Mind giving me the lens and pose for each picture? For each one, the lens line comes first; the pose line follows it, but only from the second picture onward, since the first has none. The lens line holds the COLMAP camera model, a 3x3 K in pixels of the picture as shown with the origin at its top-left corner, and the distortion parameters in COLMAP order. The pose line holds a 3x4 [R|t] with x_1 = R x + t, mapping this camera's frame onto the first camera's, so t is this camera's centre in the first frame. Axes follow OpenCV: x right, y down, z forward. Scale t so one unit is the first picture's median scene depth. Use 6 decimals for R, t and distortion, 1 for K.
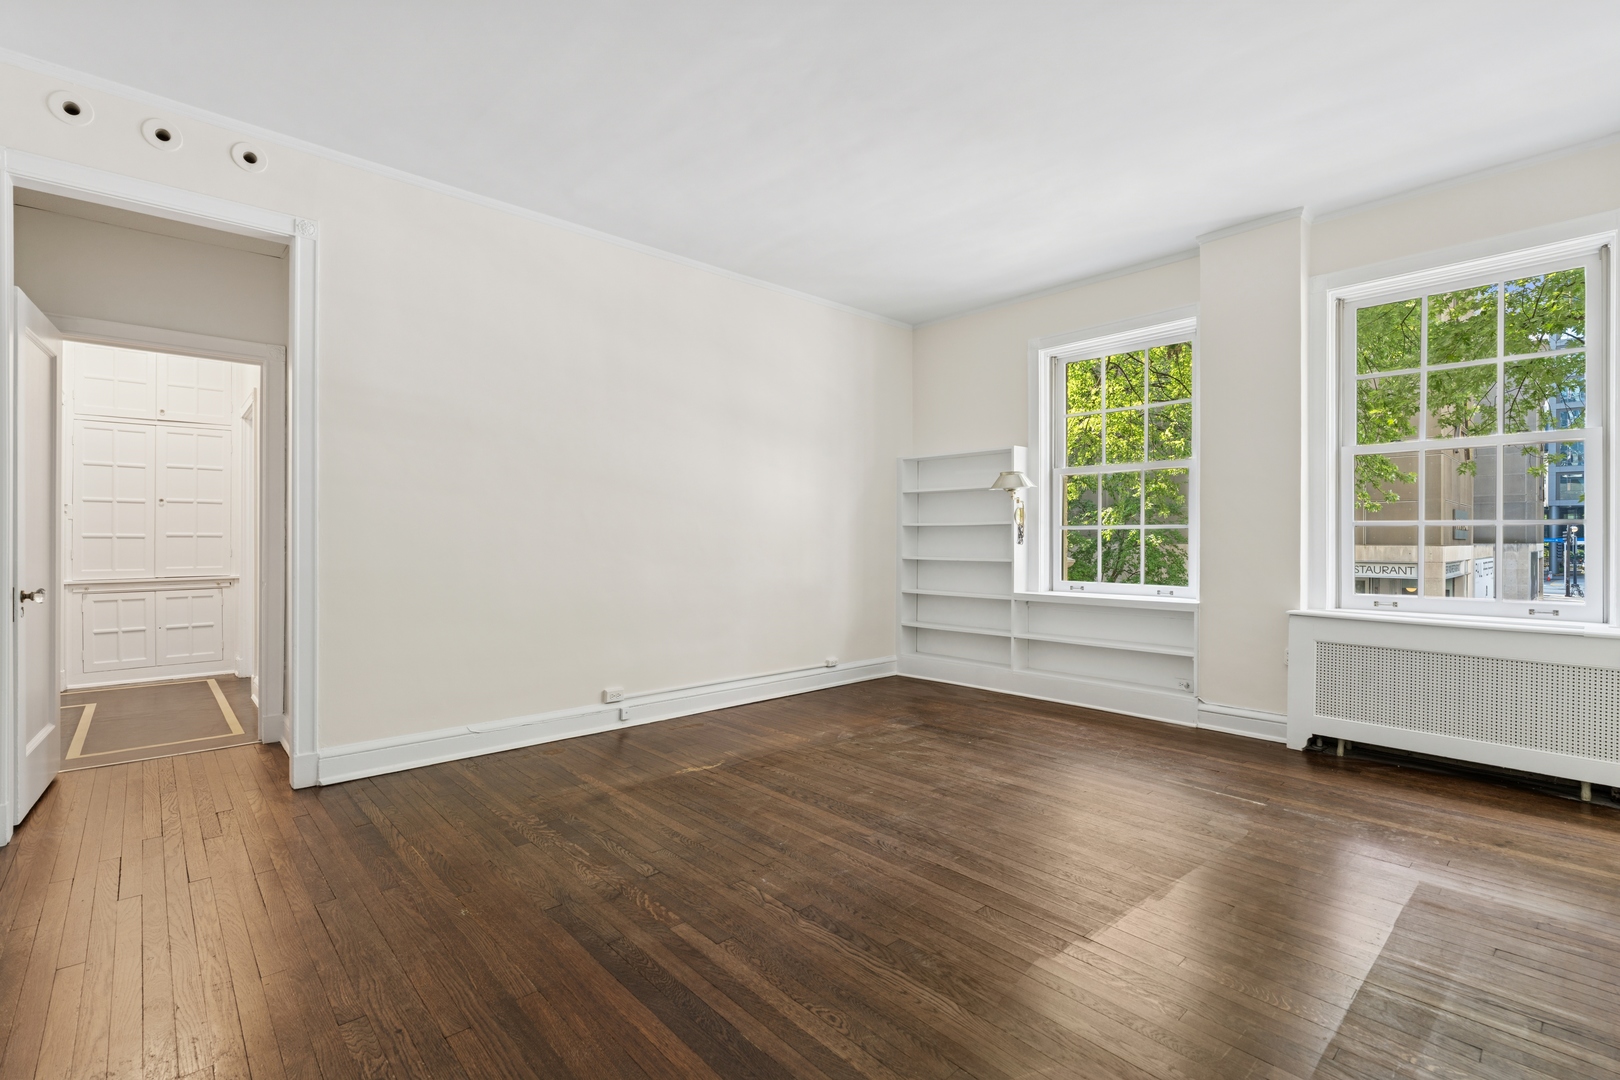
lens RADIAL K [[728.5, 0, 809.7], [0, 728.5, 538.6], [0, 0, 1]] dist [-0.002553, 0.001878]
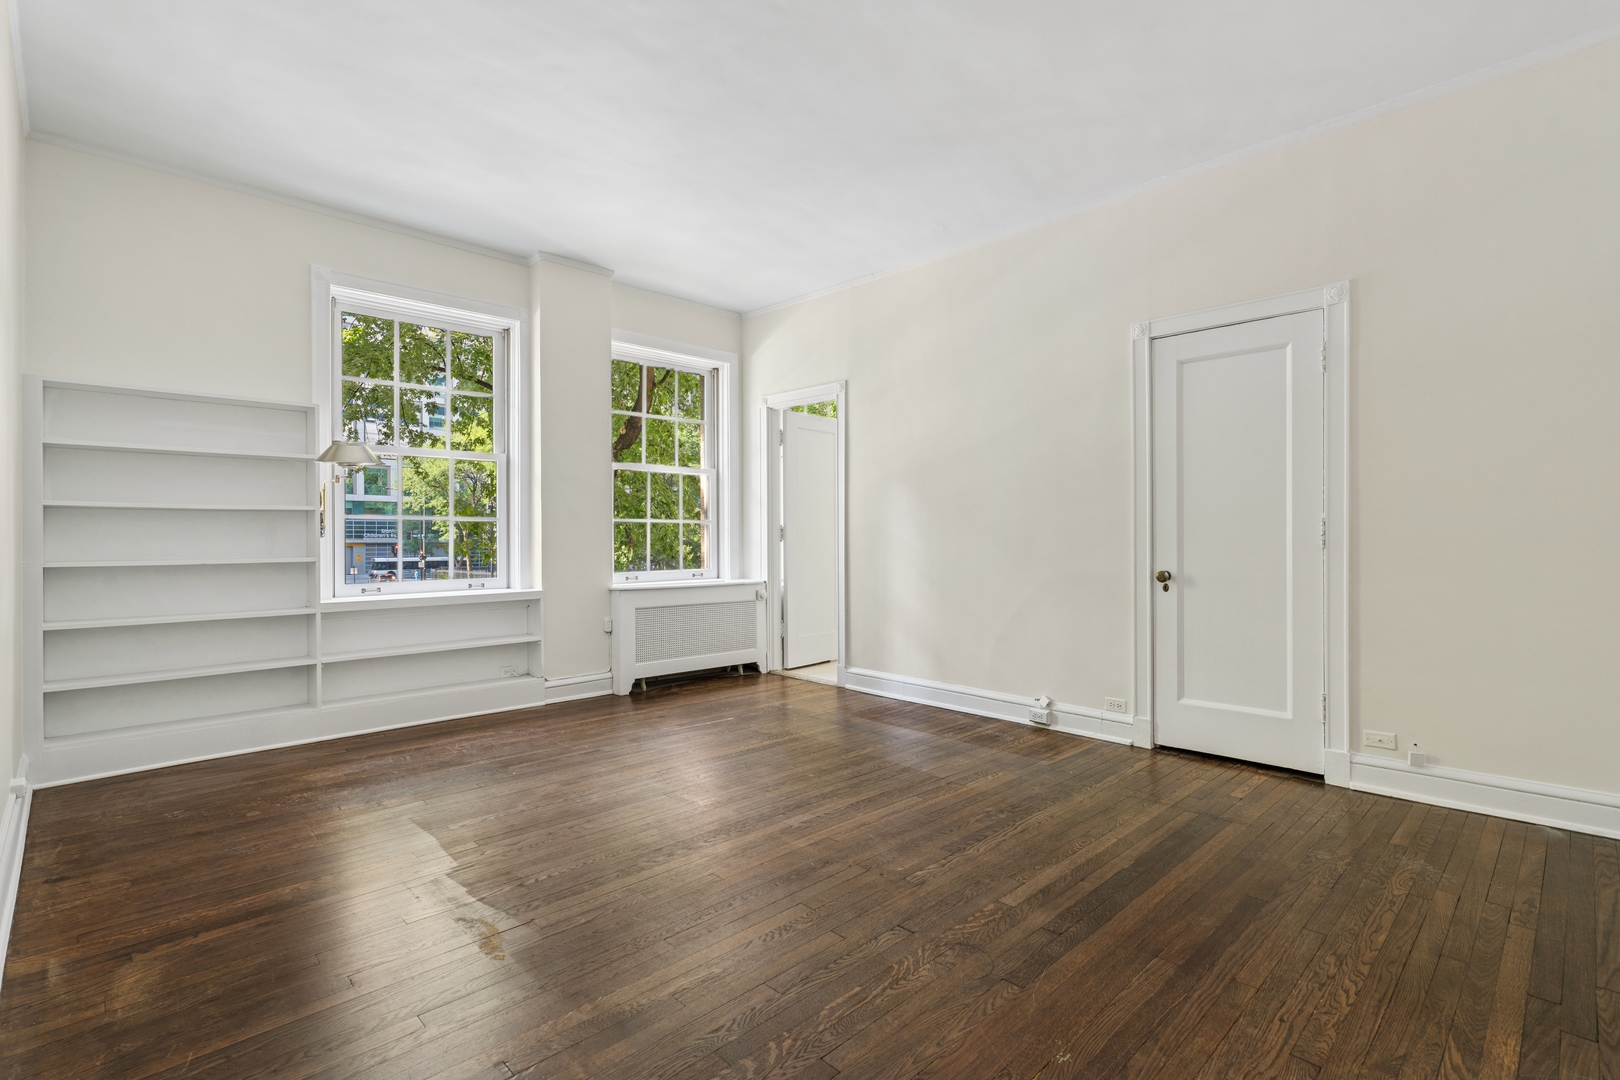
lens RADIAL K [[728.5, 0, 822.7], [0, 728.5, 542.4], [0, 0, 1]] dist [-0.002553, 0.001878]
pose [[-0.020143, -0.009029, 0.999756, -0.770700], [0.001295, 0.999958, 0.009057, 0.010278], [-0.999796, 0.001477, -0.020130, 0.825480]]
